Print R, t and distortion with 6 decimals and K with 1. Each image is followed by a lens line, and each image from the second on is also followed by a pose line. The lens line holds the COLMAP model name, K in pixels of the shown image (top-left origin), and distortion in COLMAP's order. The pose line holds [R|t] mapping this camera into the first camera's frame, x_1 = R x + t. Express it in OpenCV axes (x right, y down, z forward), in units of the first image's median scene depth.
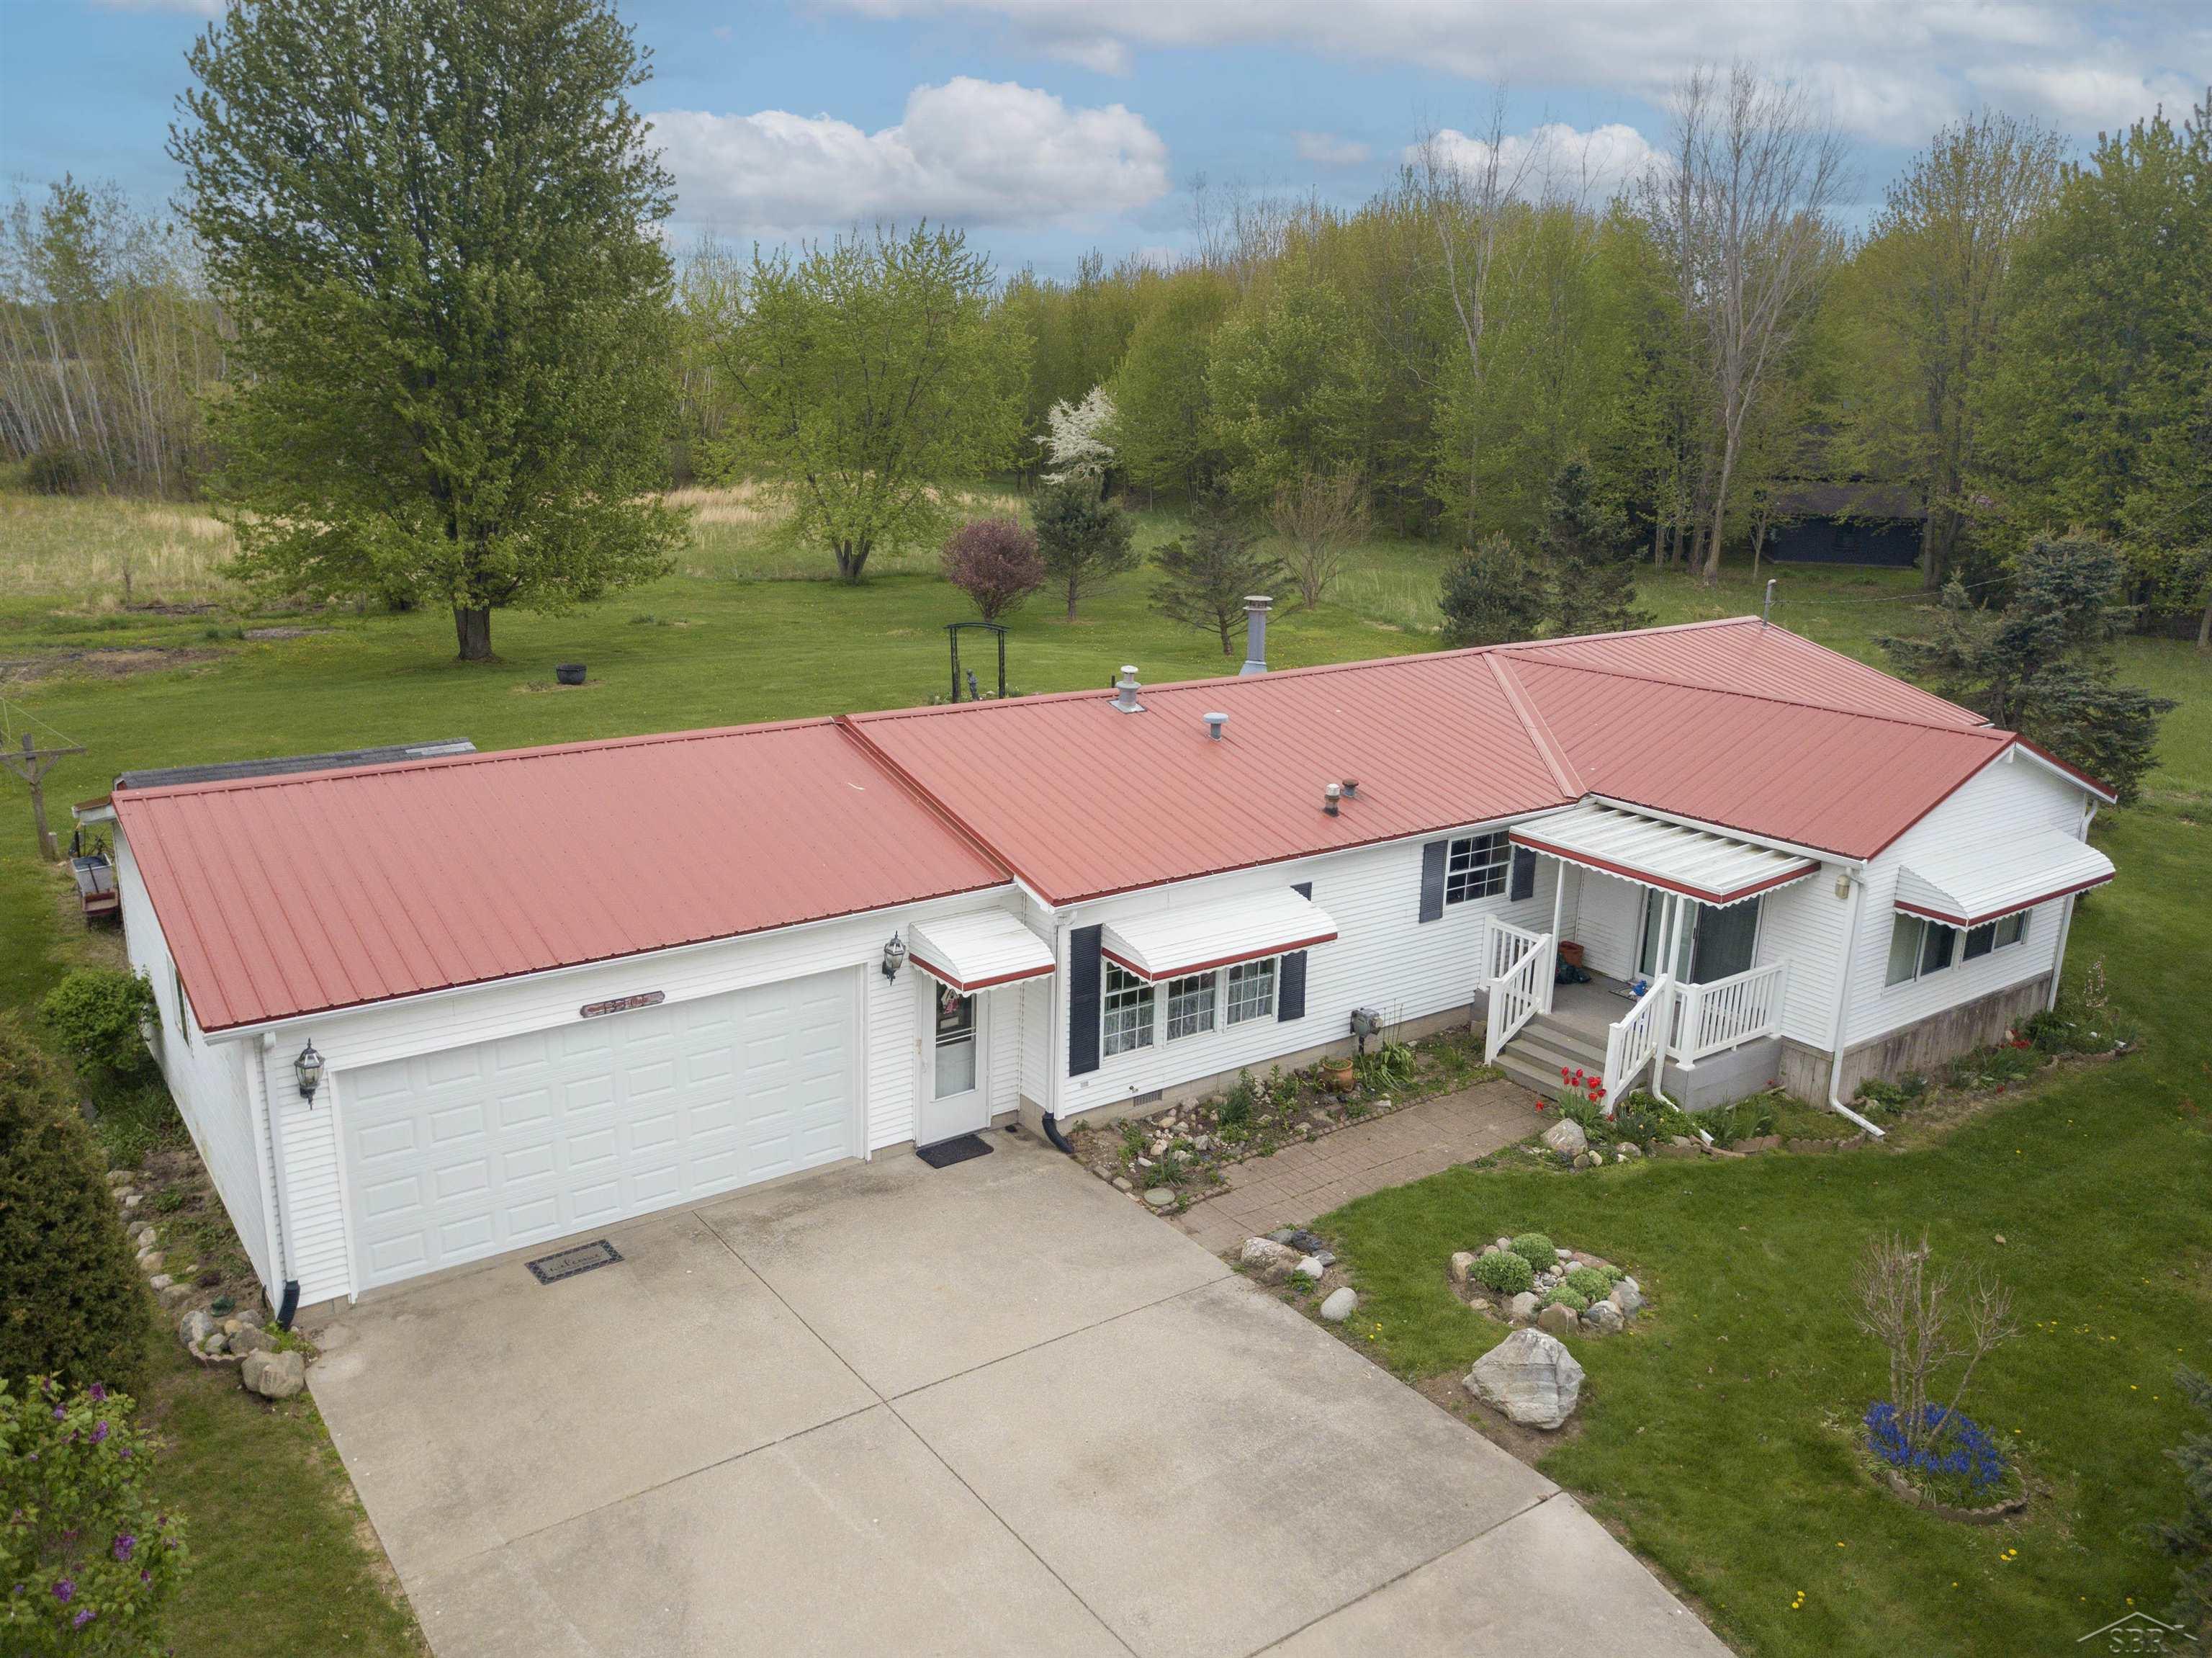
lens RADIAL K [[1692.2, 0, 1097.0], [0, 1692.2, 832.1], [0, 0, 1]] dist [0.009327, -0.012731]
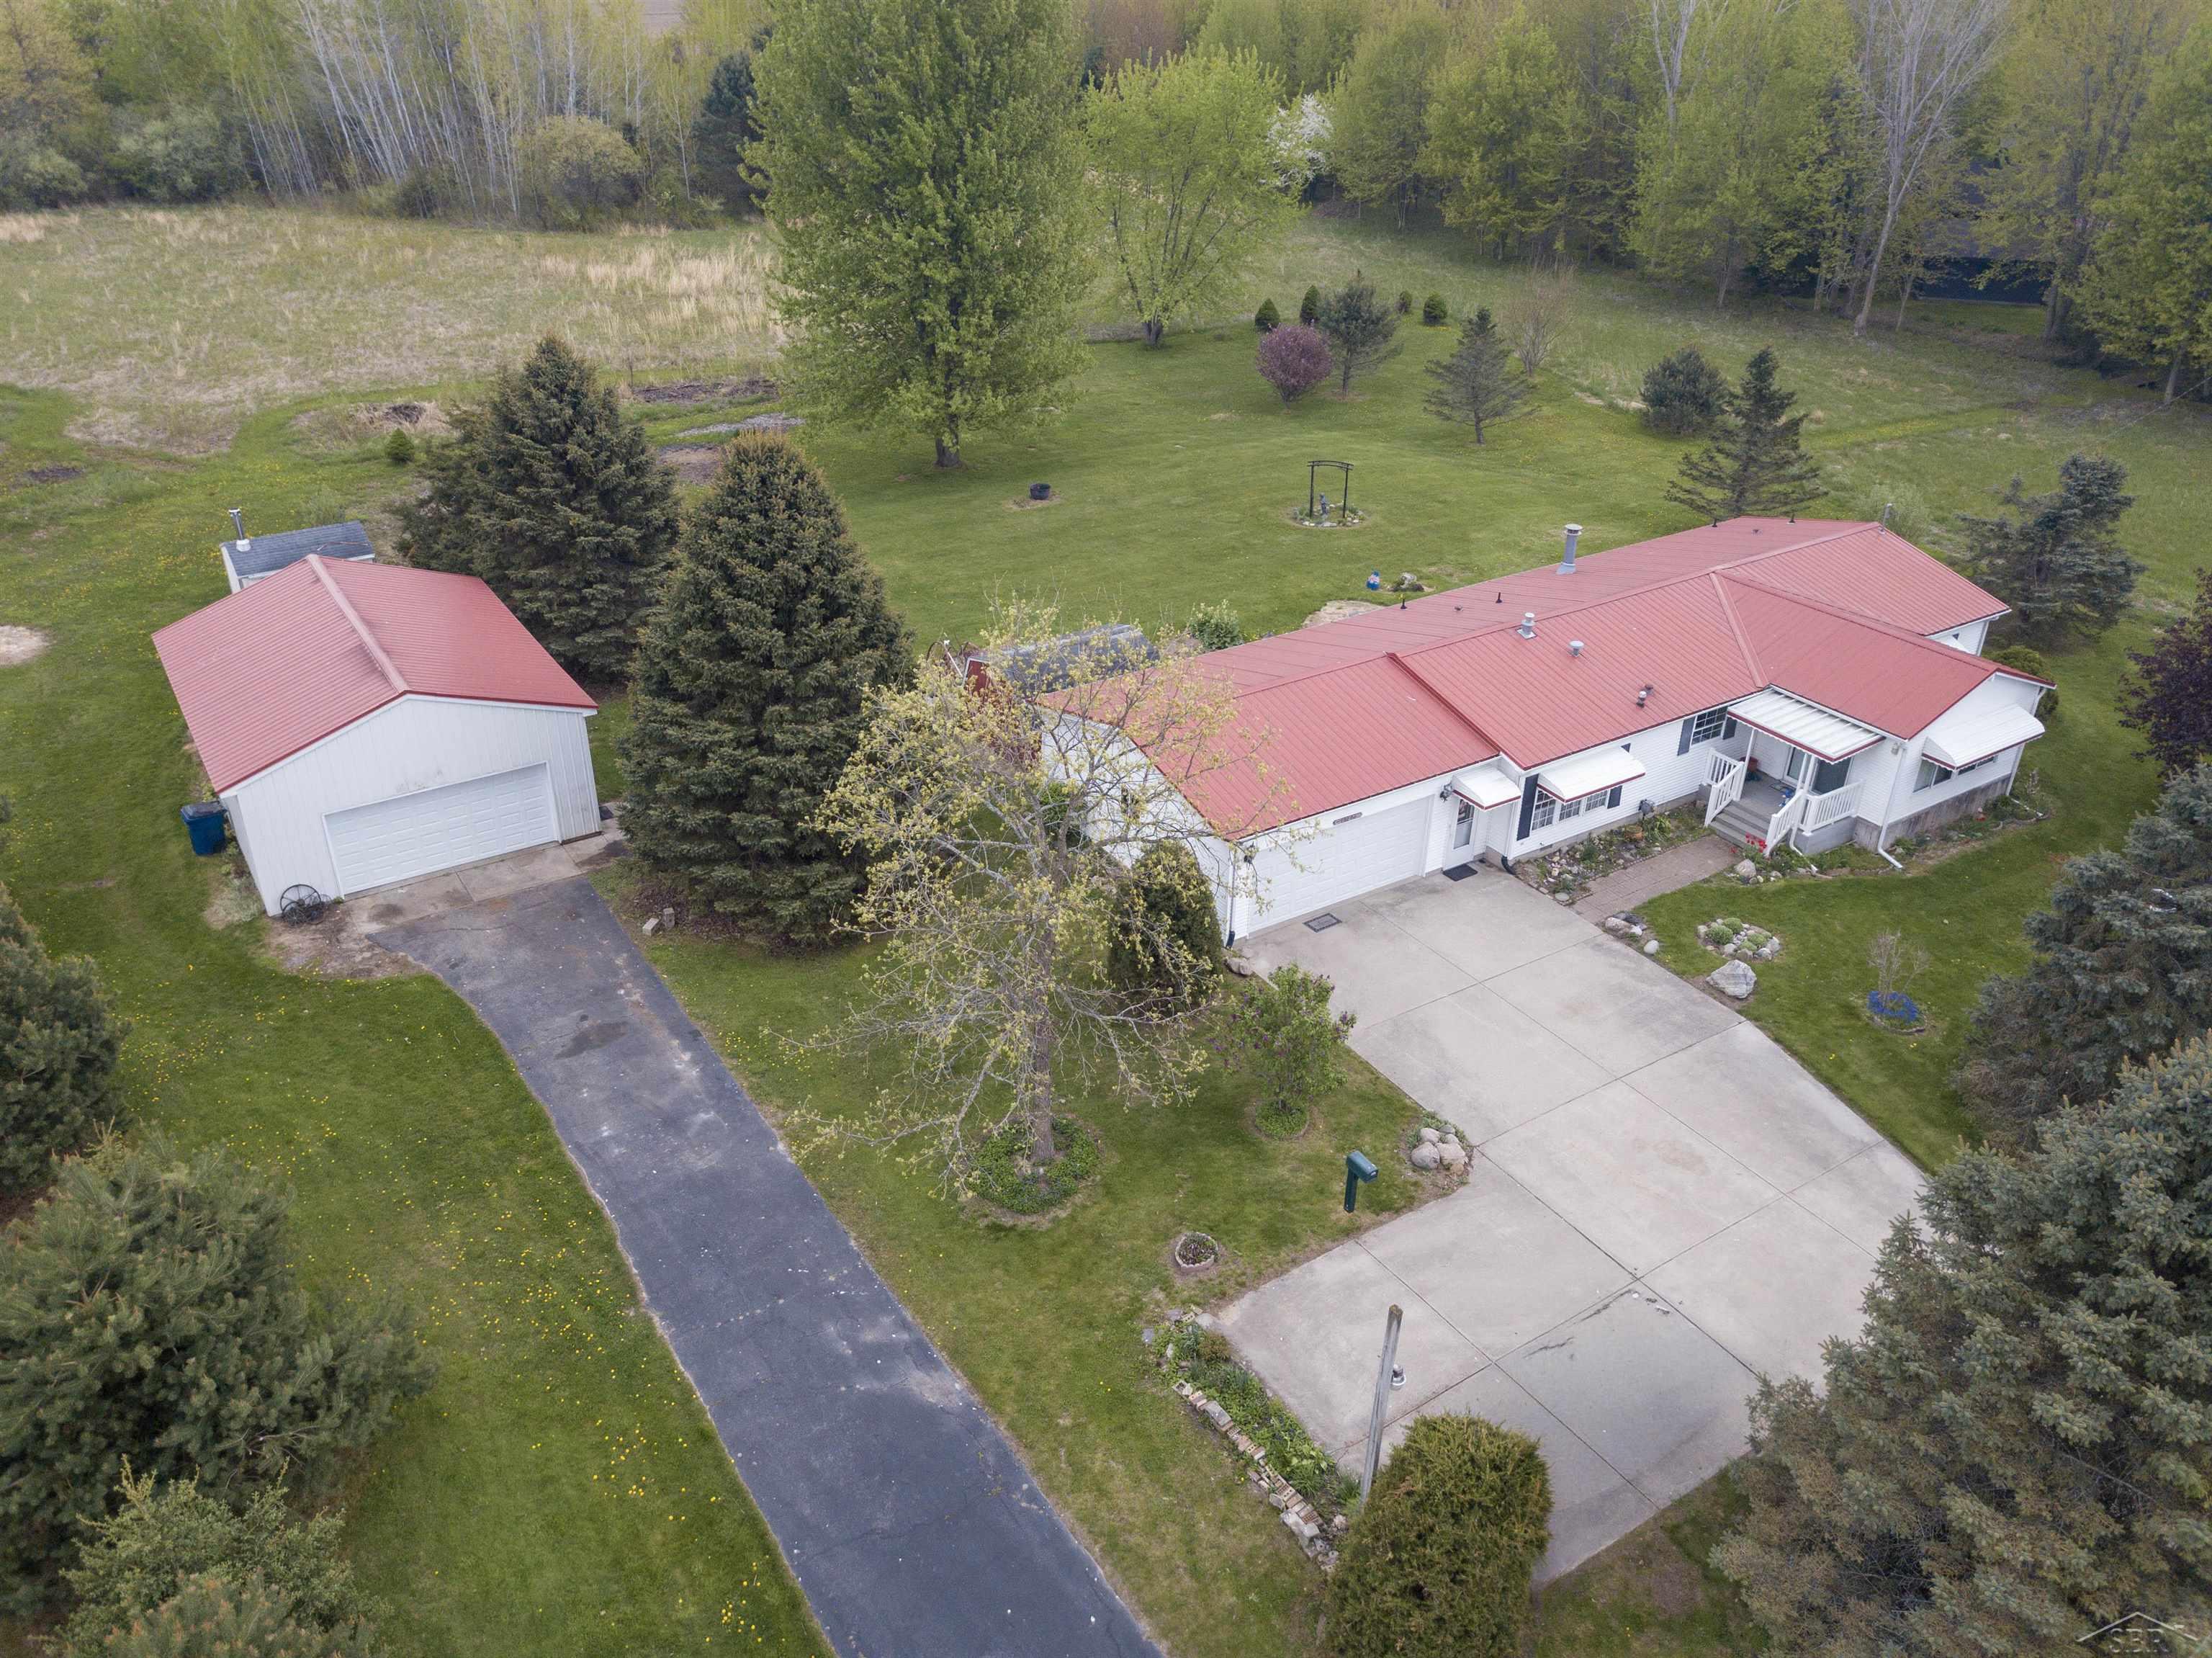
lens RADIAL K [[1692.2, 0, 1097.0], [0, 1692.2, 832.1], [0, 0, 1]] dist [0.009327, -0.012731]
pose [[0.998419, 0.015117, -0.054134, -0.410198], [-0.001600, 0.970407, 0.241470, -0.365487], [0.056183, -0.241002, 0.968897, -1.061593]]
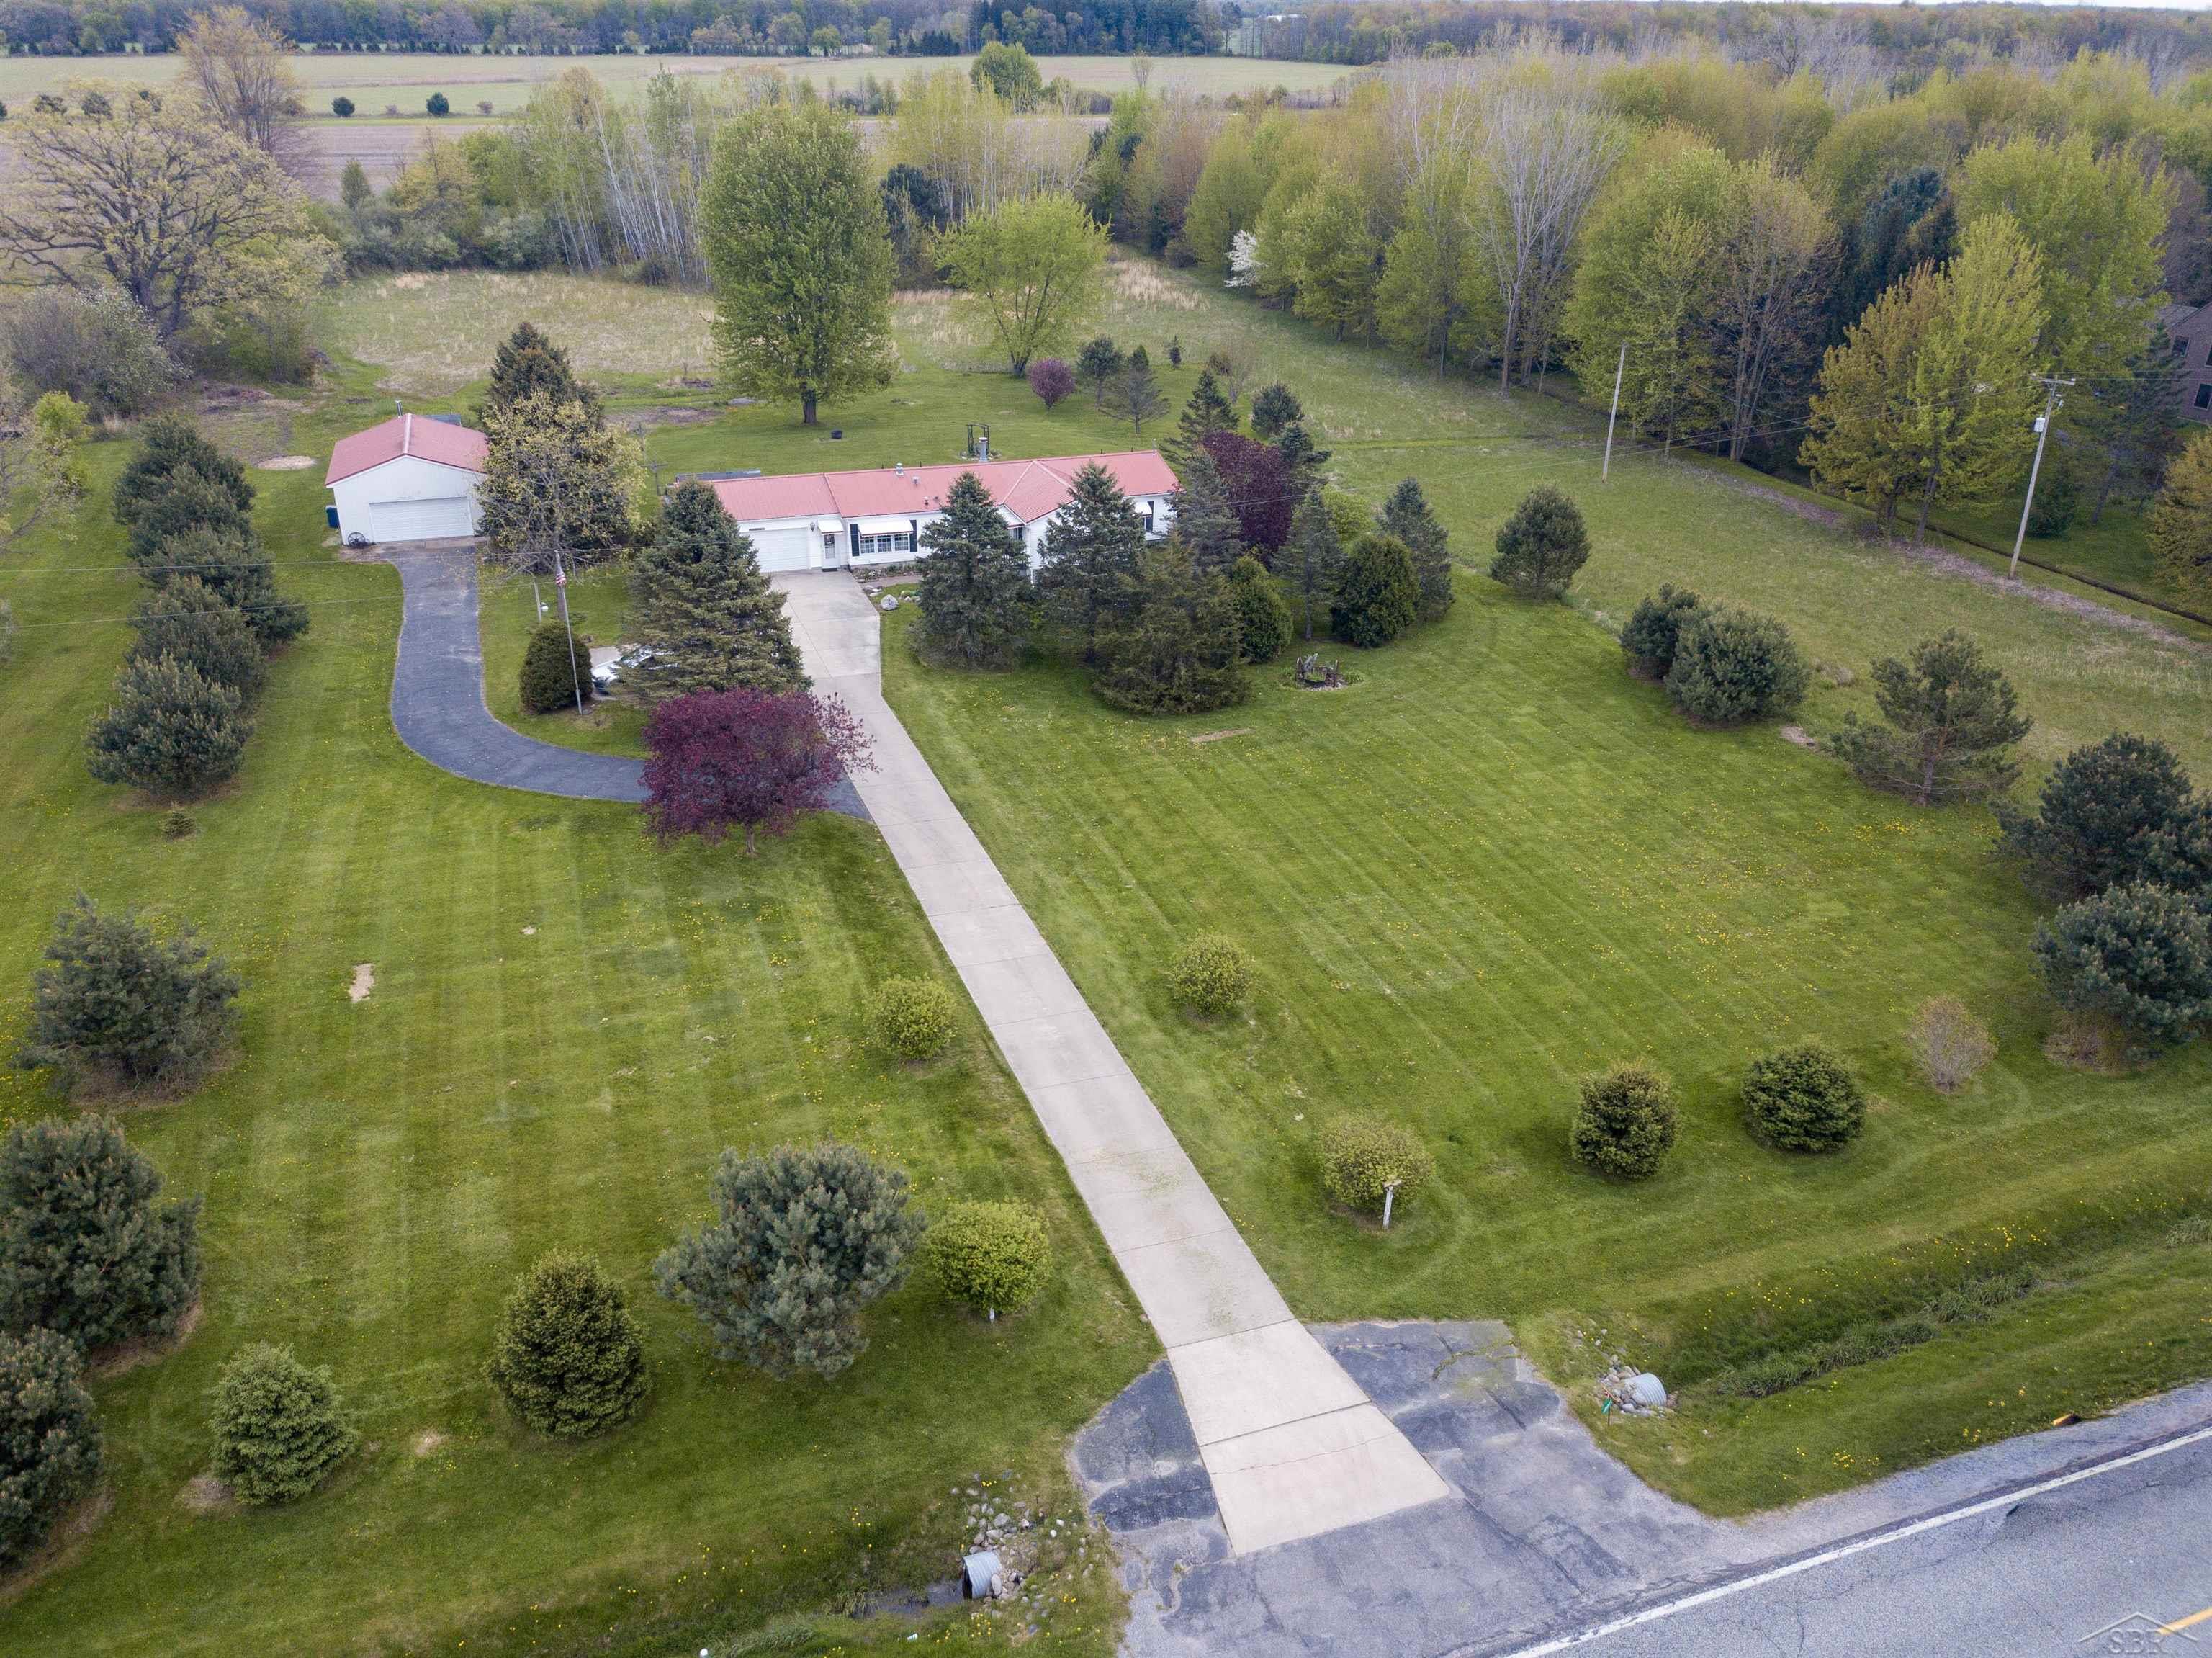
lens RADIAL K [[1692.2, 0, 1097.0], [0, 1692.2, 832.1], [0, 0, 1]] dist [0.009327, -0.012731]
pose [[0.955645, 0.116681, -0.270421, 1.901750], [-0.065269, 0.979248, 0.191870, -0.051147], [0.287197, -0.165710, 0.943429, -3.219453]]
